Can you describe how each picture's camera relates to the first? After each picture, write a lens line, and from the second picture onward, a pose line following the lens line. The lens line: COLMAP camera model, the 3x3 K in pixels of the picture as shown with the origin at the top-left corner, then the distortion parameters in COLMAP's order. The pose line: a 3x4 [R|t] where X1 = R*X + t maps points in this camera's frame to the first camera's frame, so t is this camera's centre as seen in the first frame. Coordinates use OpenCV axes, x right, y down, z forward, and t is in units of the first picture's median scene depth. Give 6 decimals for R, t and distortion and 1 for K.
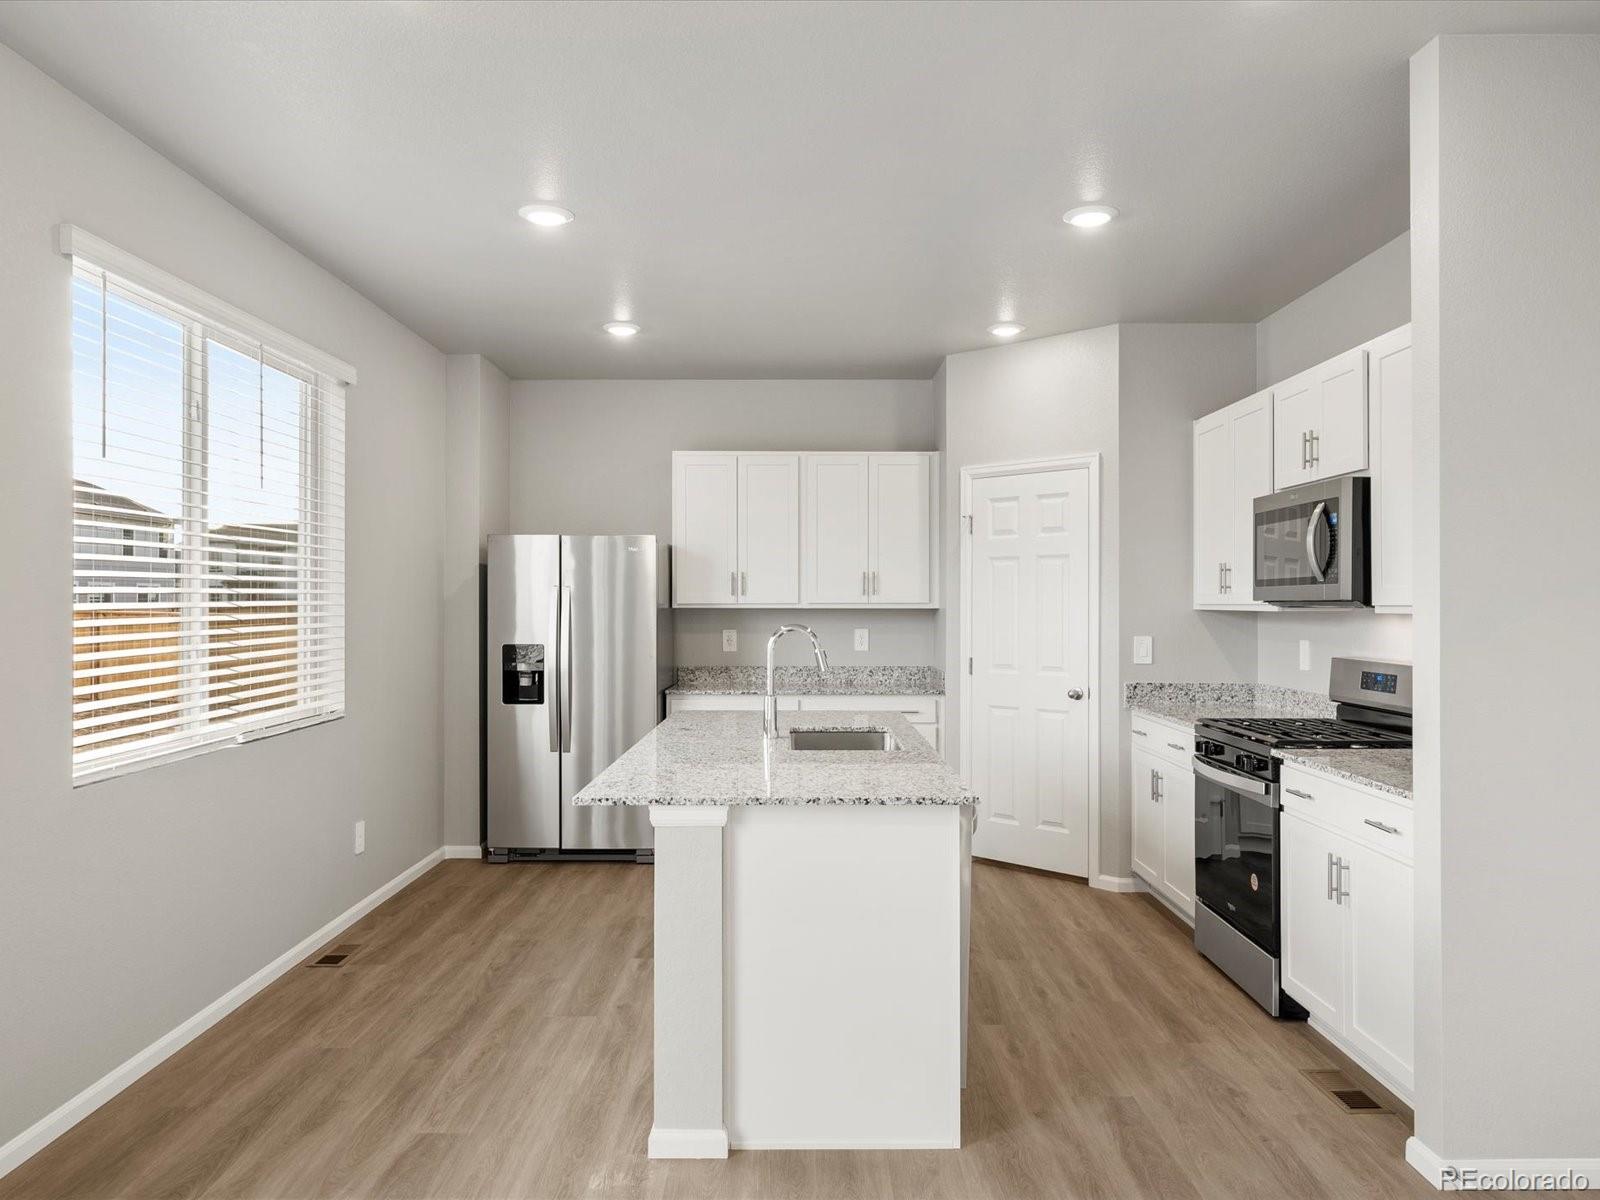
lens RADIAL K [[1115.5, 0, 800.0], [0, 1115.5, 600.0], [0, 0, 1]] dist [-0.000022, 0.005376]
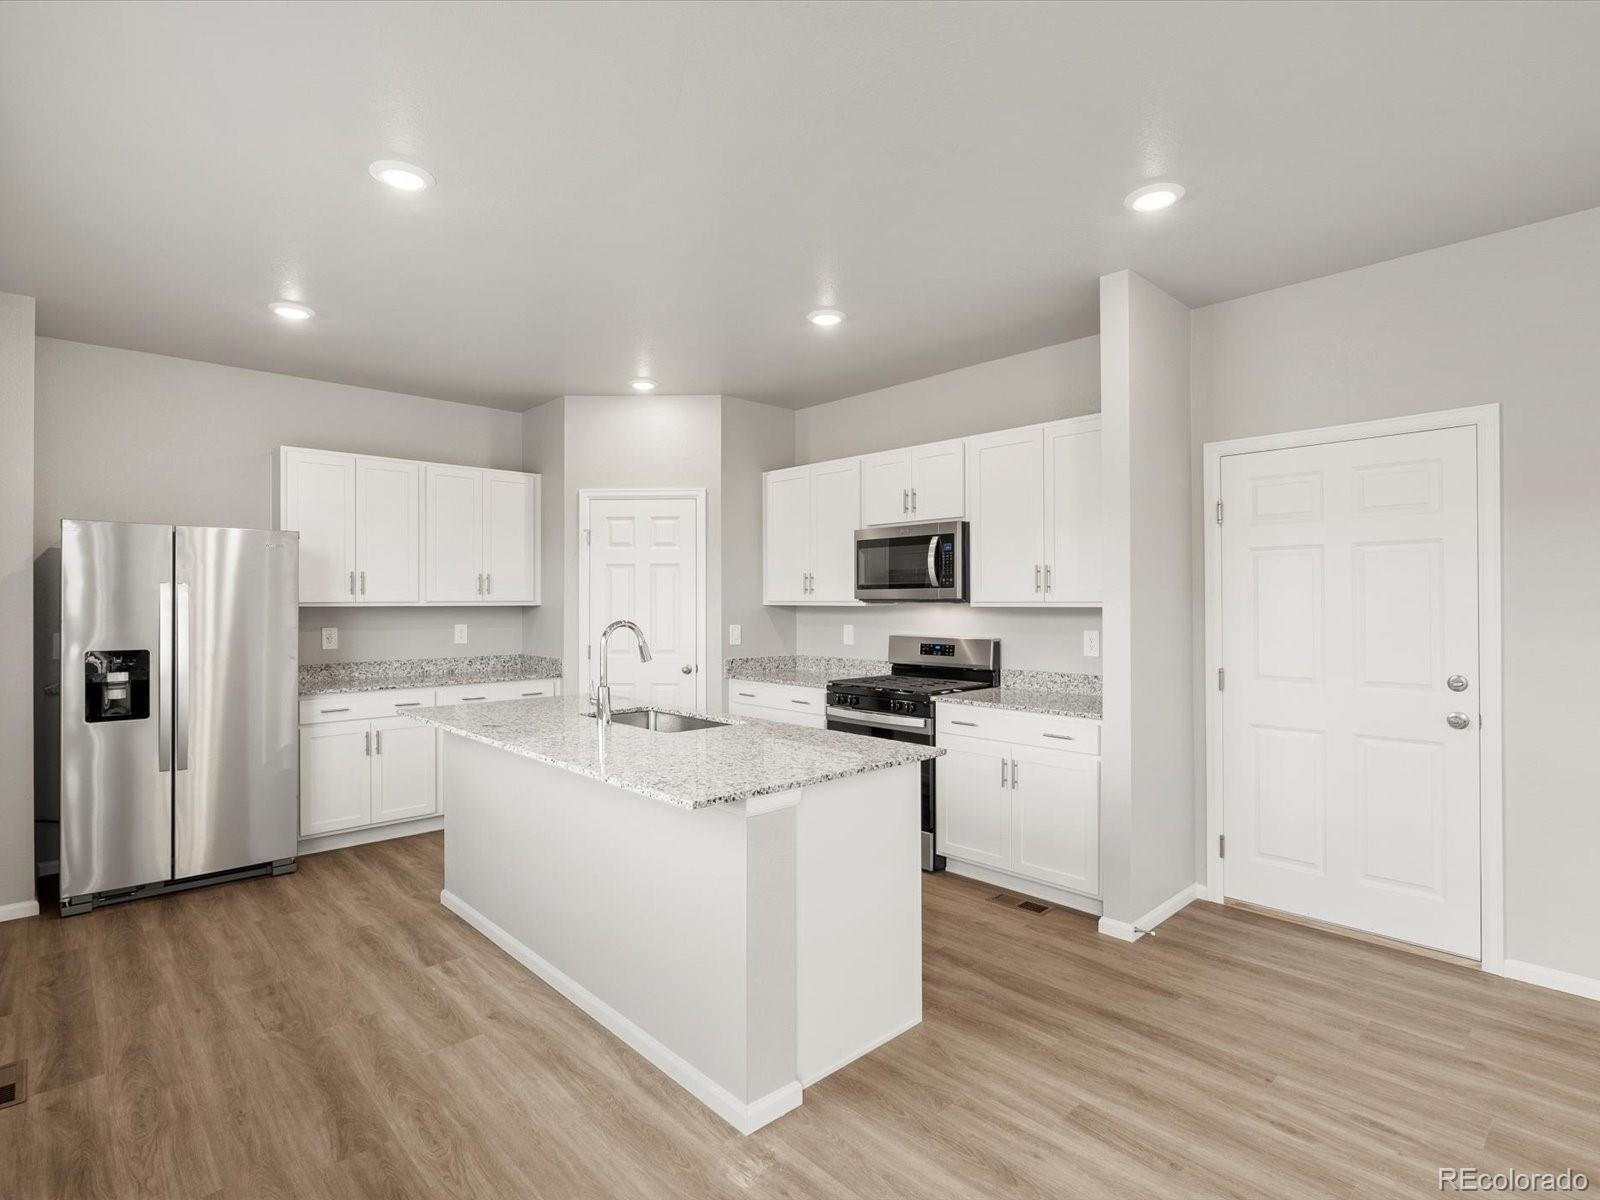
lens RADIAL K [[807.6, 0, 800.0], [0, 807.6, 600.0], [0, 0, 1]] dist [-0.006094, 0.000339]
pose [[0.733242, -0.001747, 0.679966, -0.312755], [0.000062, 0.999997, 0.002503, -0.000683], [-0.679968, -0.001794, 0.733239, 0.213650]]
